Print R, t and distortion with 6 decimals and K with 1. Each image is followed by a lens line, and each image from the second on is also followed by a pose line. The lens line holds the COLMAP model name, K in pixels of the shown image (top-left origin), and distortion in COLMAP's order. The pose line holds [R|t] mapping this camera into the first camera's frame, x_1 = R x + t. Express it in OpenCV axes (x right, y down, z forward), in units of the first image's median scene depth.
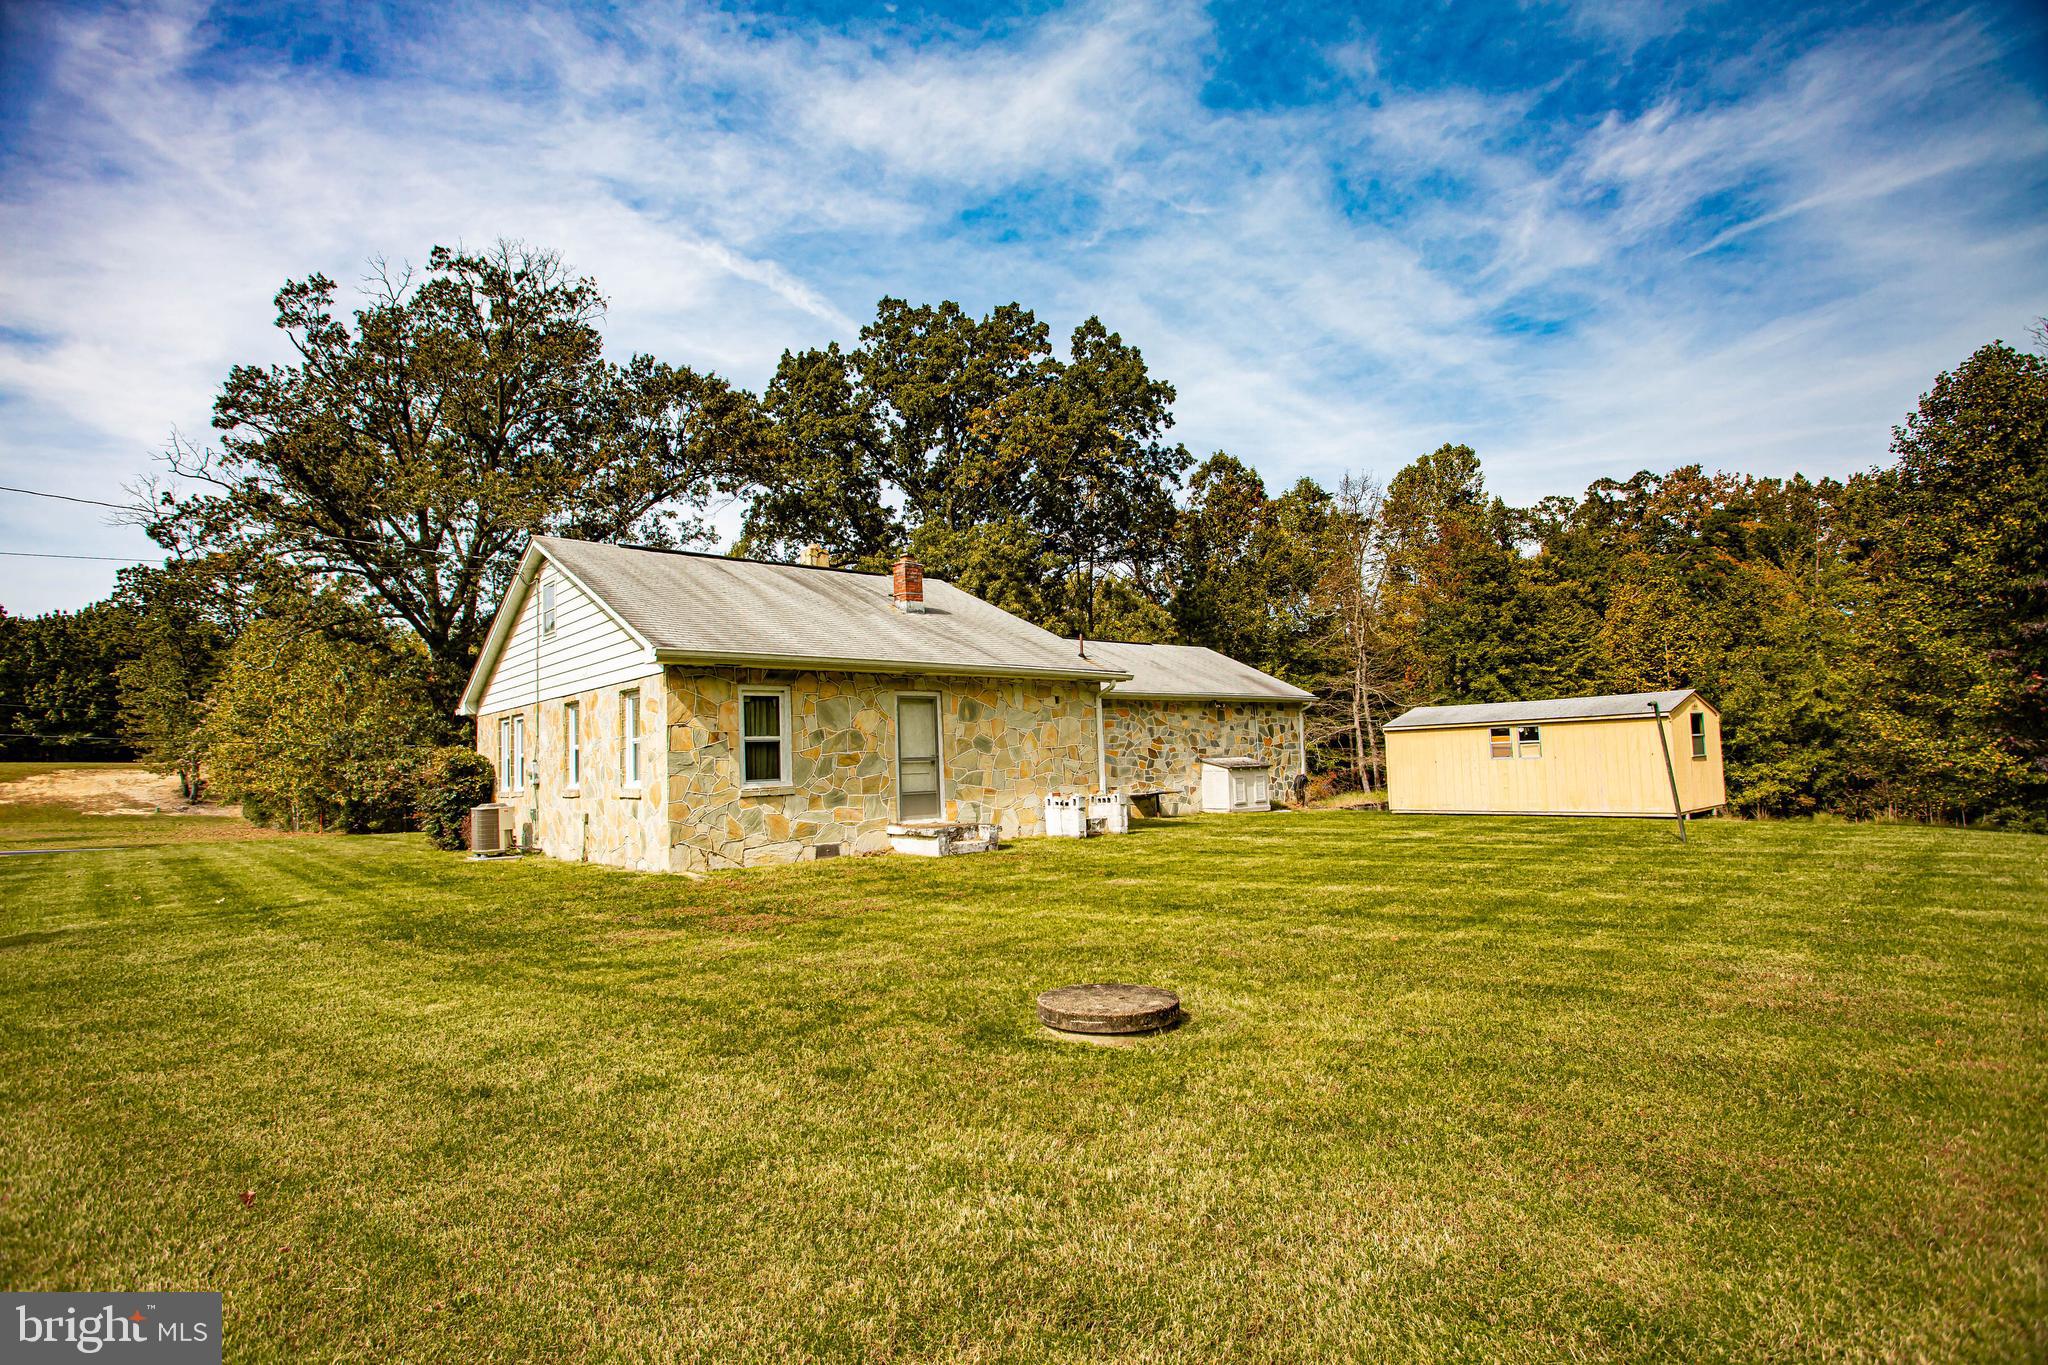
lens RADIAL K [[1018.9, 0, 1010.0], [0, 1018.9, 684.8], [0, 0, 1]] dist [-0.055567, 0.025577]
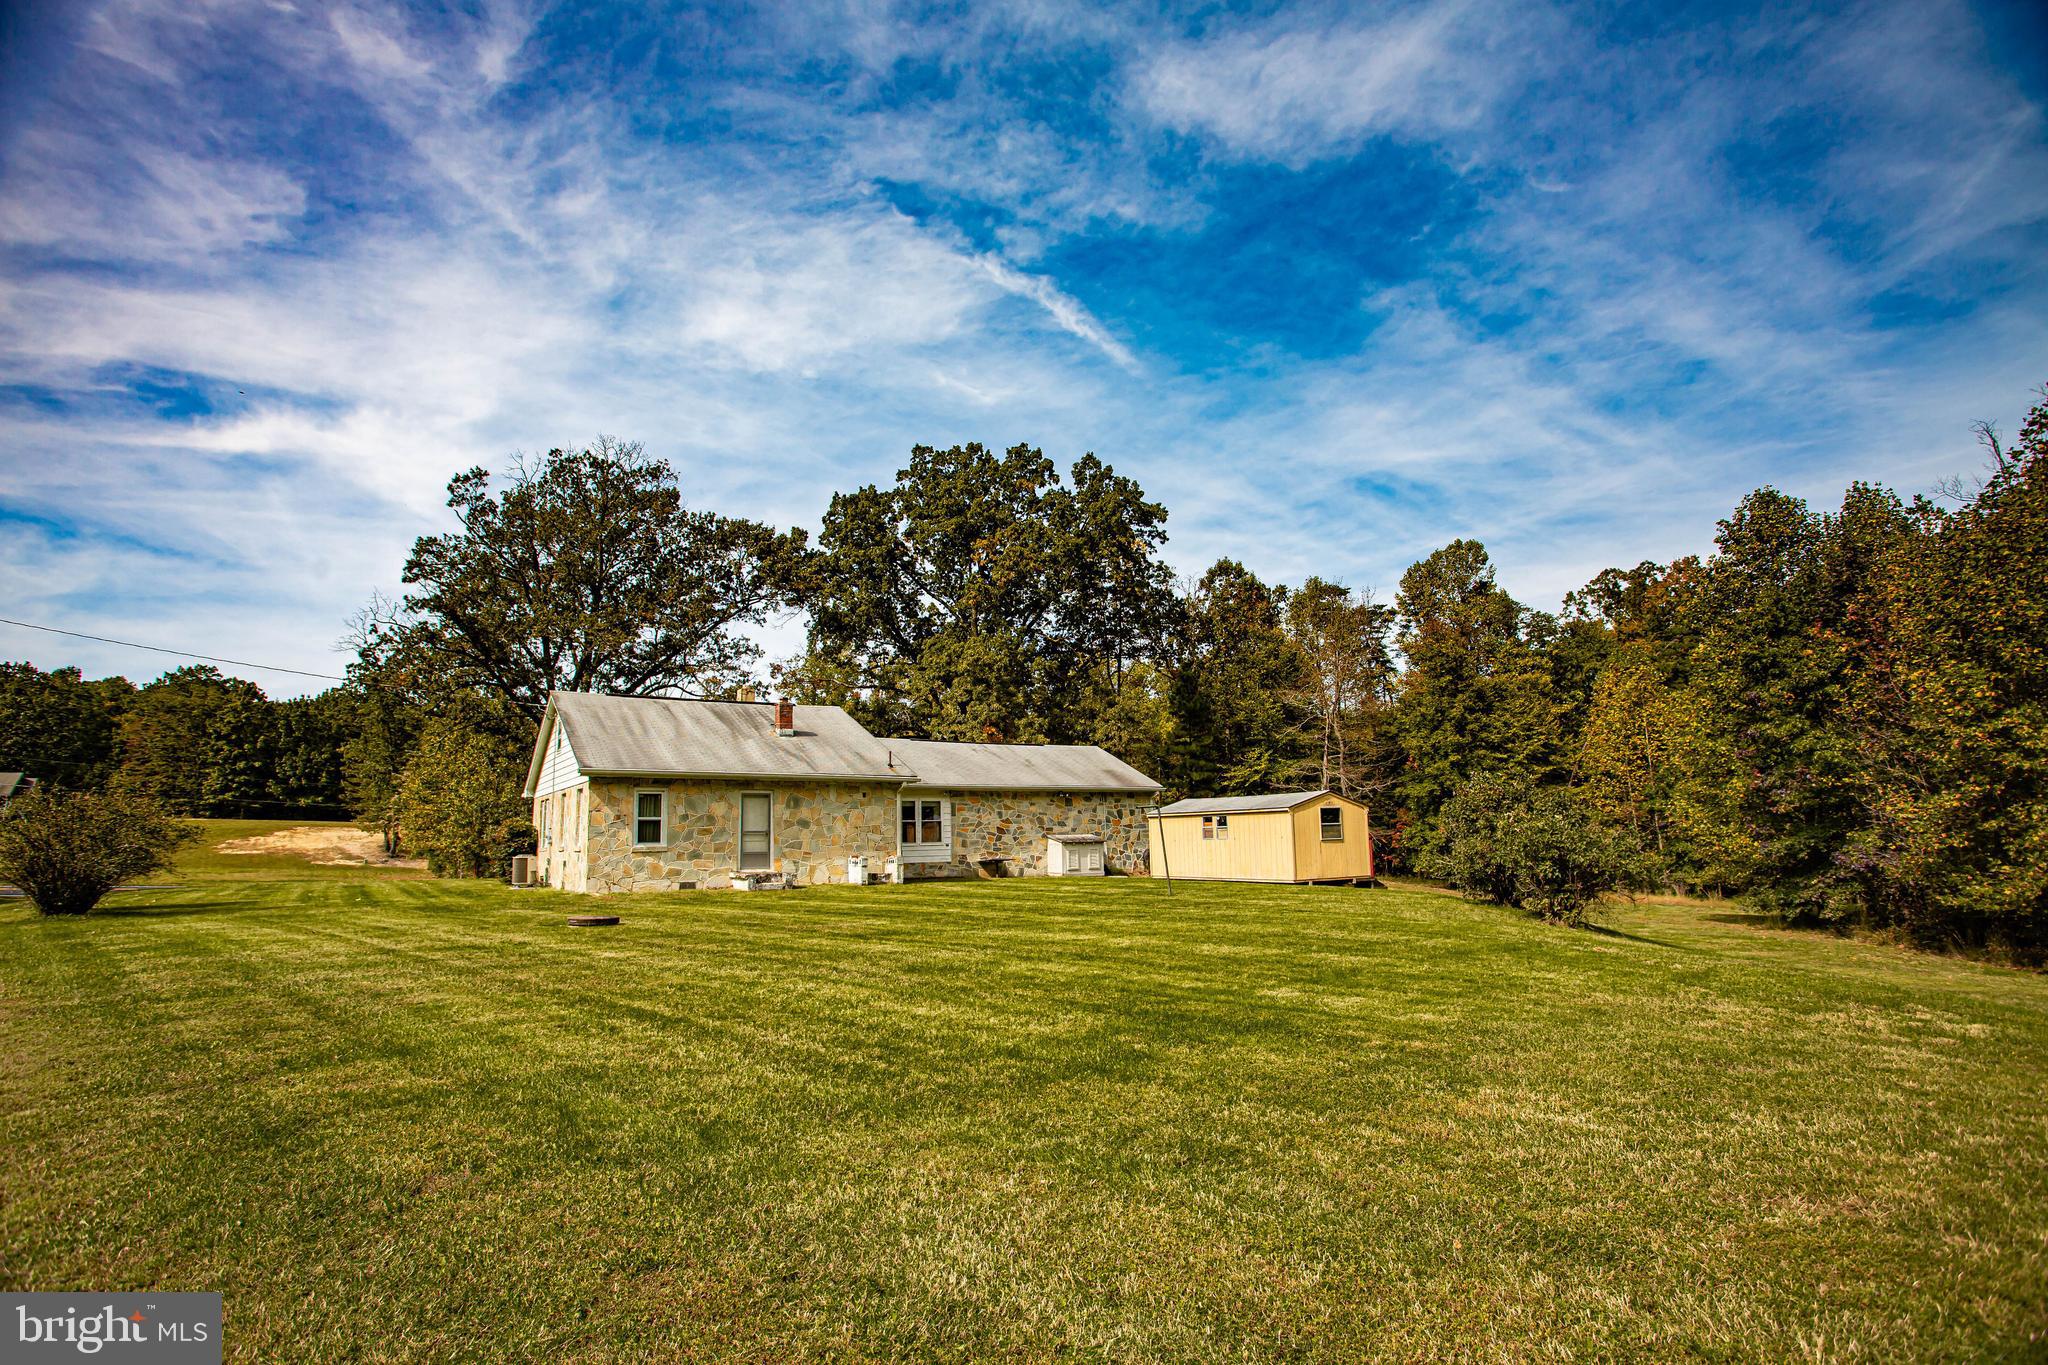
lens RADIAL K [[1020.6, 0, 997.3], [0, 1020.6, 685.3], [0, 0, 1]] dist [-0.079016, 0.051217]
pose [[0.987756, -0.007024, -0.155851, 0.226041], [-0.003659, 0.997668, -0.068152, -0.021501], [0.155966, 0.067888, 0.985427, -0.228497]]
